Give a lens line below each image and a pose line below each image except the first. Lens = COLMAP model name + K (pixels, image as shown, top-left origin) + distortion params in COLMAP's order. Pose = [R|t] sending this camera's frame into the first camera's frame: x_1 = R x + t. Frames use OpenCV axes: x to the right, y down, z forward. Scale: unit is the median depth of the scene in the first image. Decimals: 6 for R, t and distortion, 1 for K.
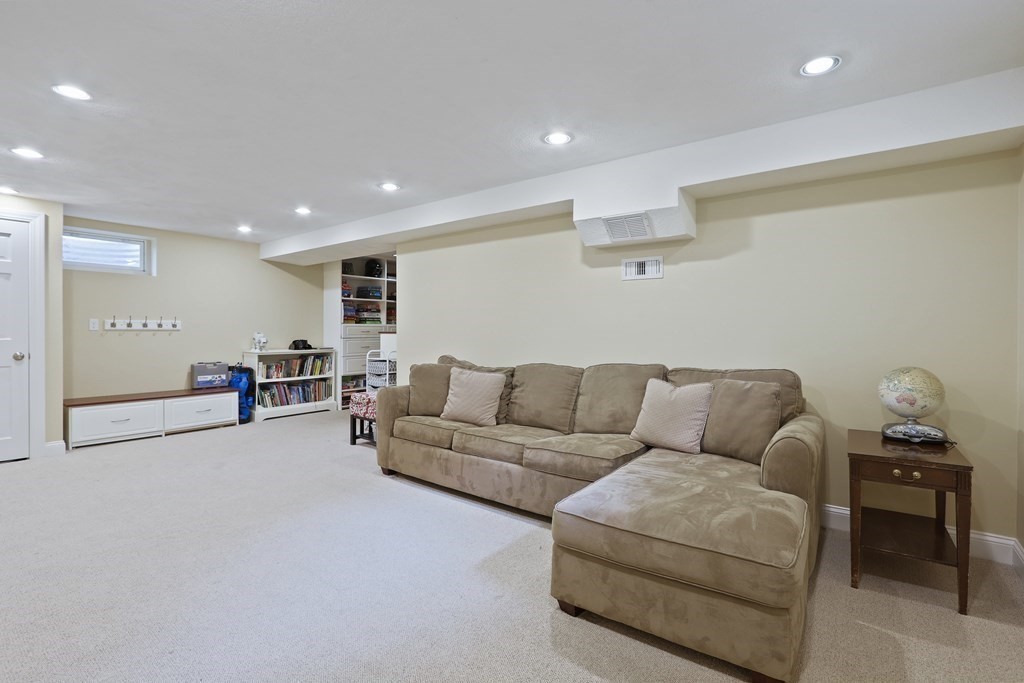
lens RADIAL K [[475.0, 0, 510.8], [0, 475.0, 325.5], [0, 0, 1]] dist [-0.026171, -0.000210]
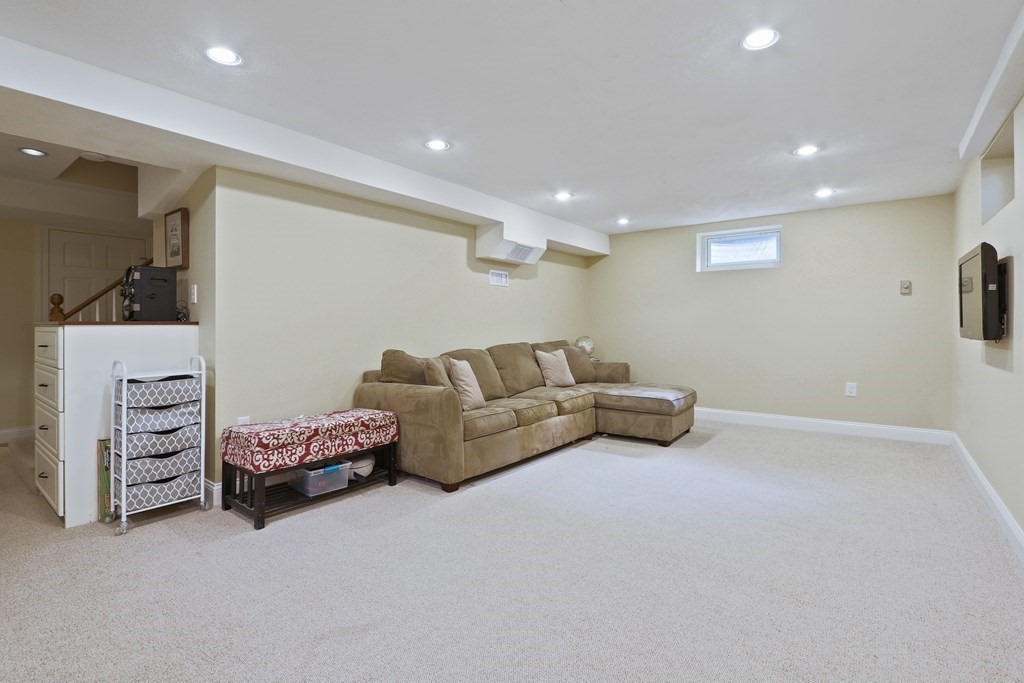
lens RADIAL K [[475.0, 0, 510.8], [0, 475.0, 325.5], [0, 0, 1]] dist [-0.026171, -0.000210]
pose [[0.004855, -0.000285, 0.999988, -1.144327], [-0.008759, 0.999962, 0.000327, 0.021930], [-0.999950, -0.008760, 0.004853, 0.934609]]
